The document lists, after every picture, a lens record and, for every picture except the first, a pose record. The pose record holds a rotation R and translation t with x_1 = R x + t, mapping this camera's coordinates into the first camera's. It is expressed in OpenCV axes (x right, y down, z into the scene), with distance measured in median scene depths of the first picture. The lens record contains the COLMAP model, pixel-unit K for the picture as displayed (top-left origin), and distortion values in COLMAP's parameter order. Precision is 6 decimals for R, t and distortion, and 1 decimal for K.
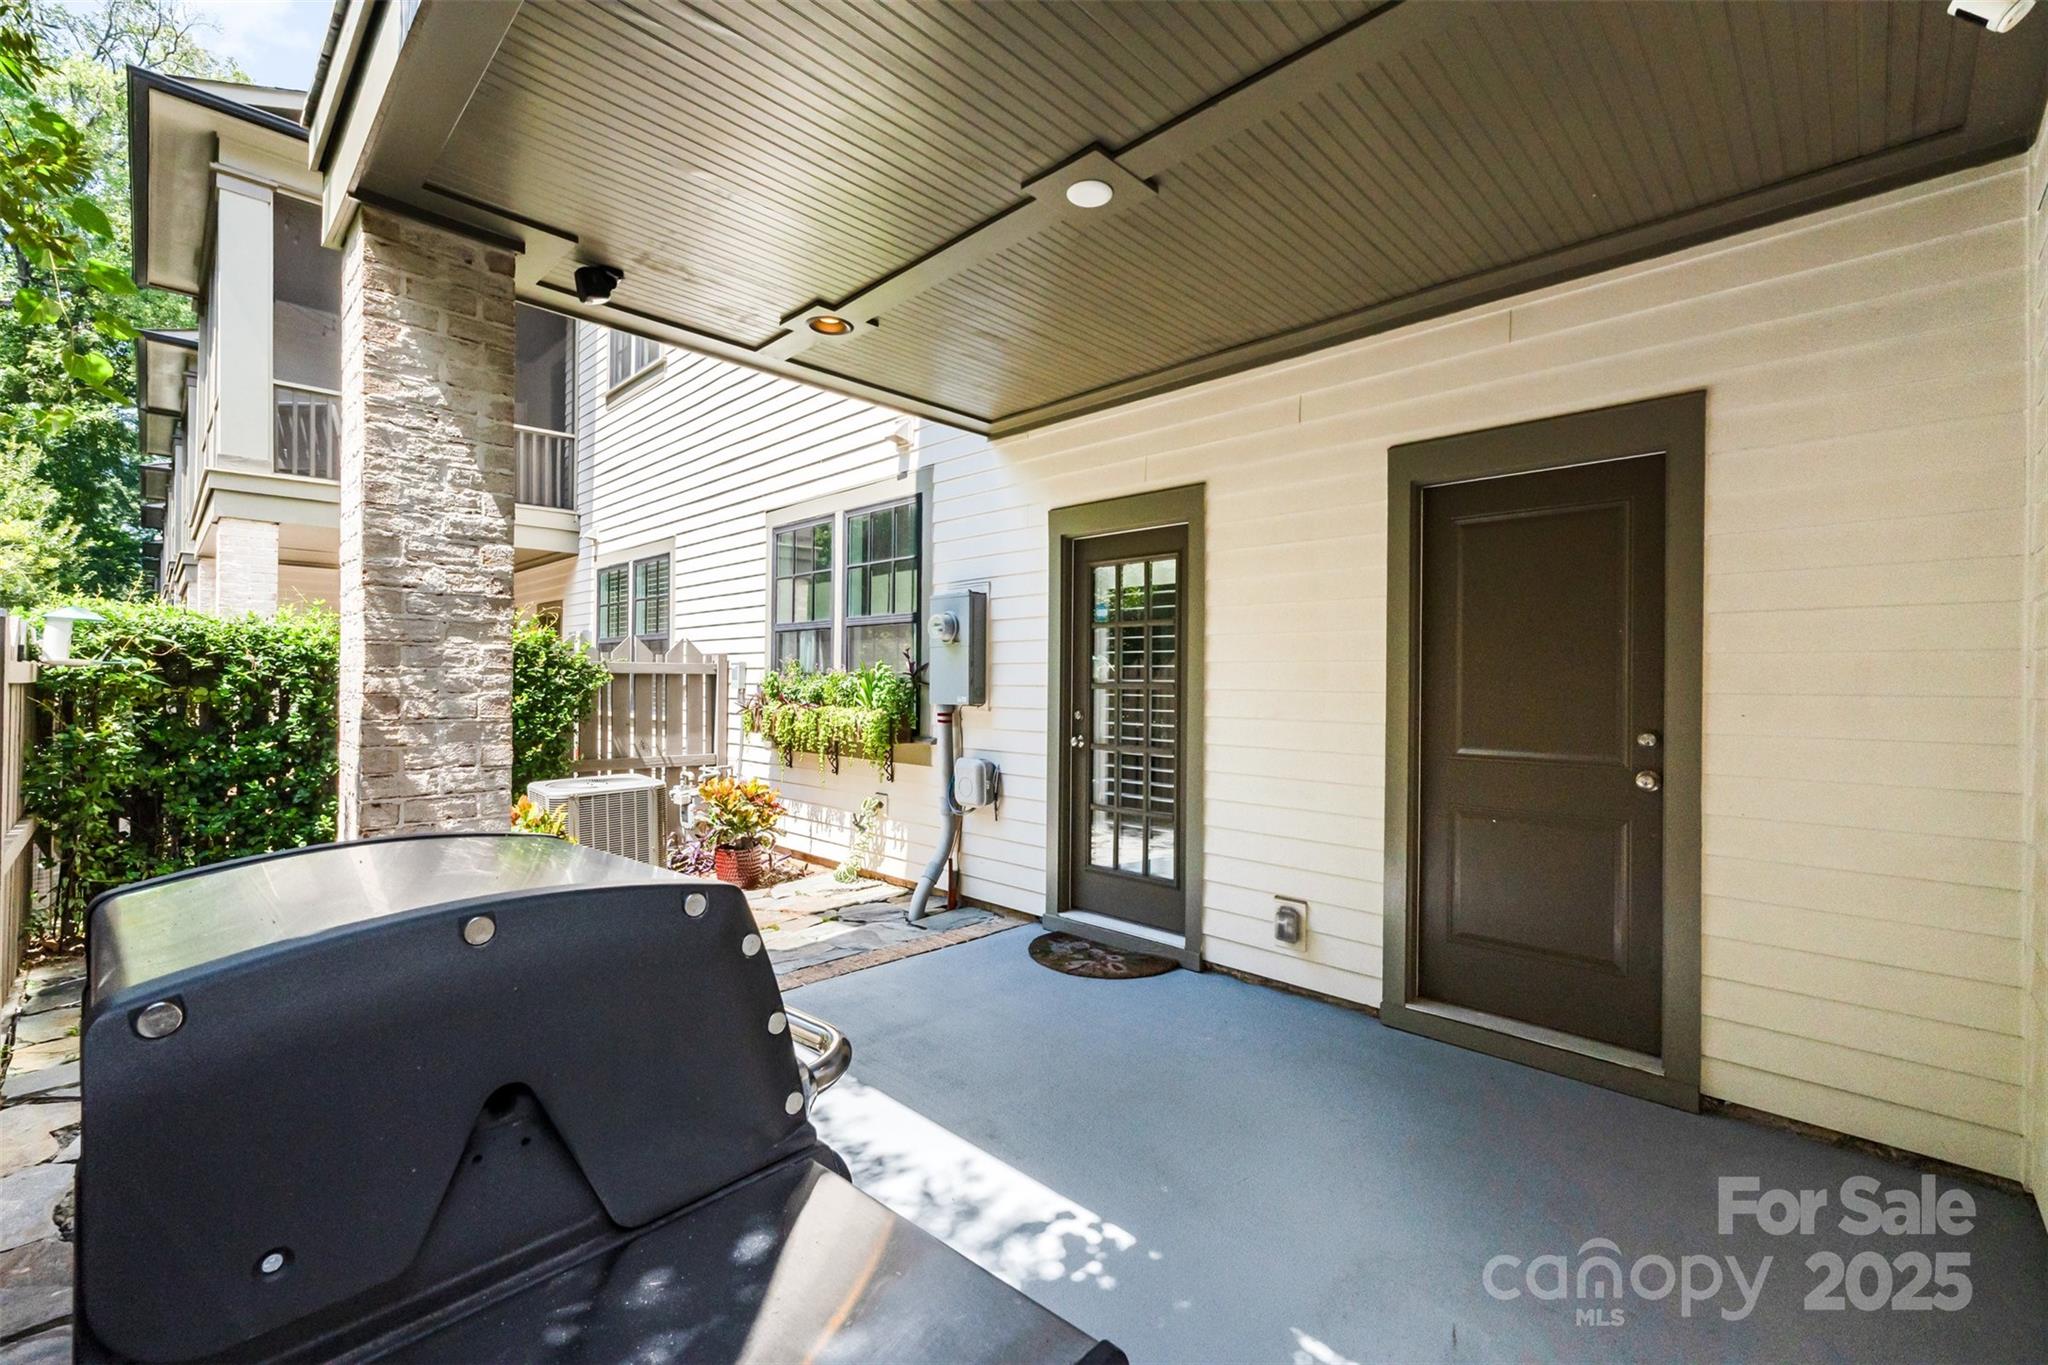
lens RADIAL K [[864.5, 0, 1022.1], [0, 864.5, 681.7], [0, 0, 1]] dist [0.006857, -0.000463]
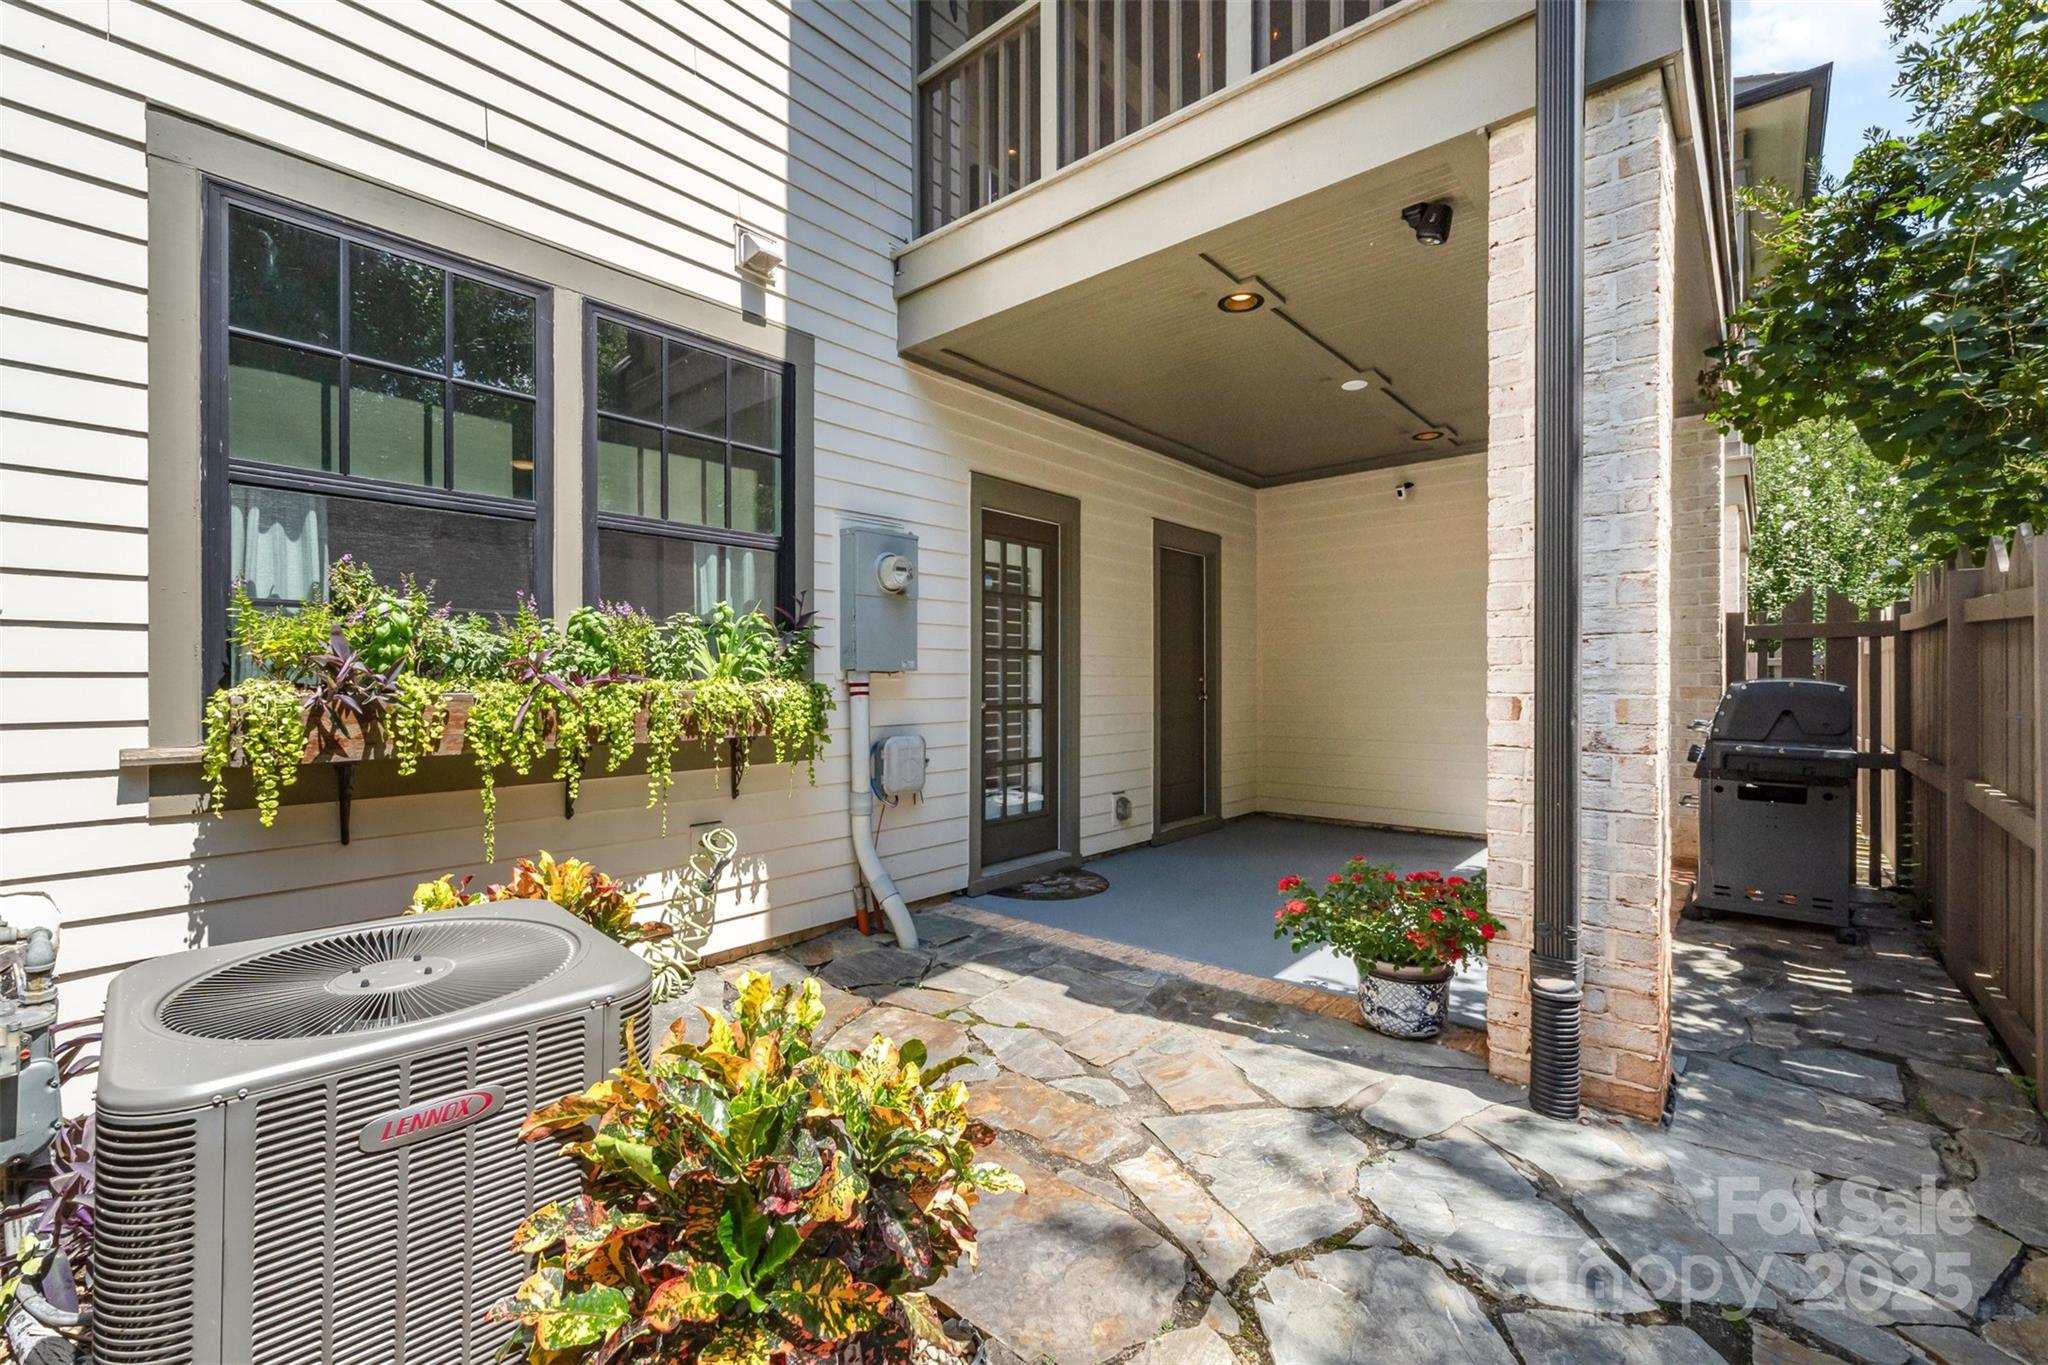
lens RADIAL K [[864.5, 0, 1022.1], [0, 864.5, 681.7], [0, 0, 1]] dist [0.006857, -0.000463]
pose [[-0.070222, -0.009021, 0.997491, -1.118408], [0.001962, 0.999956, 0.009181, 0.037381], [-0.997529, 0.002601, -0.070201, 1.186047]]
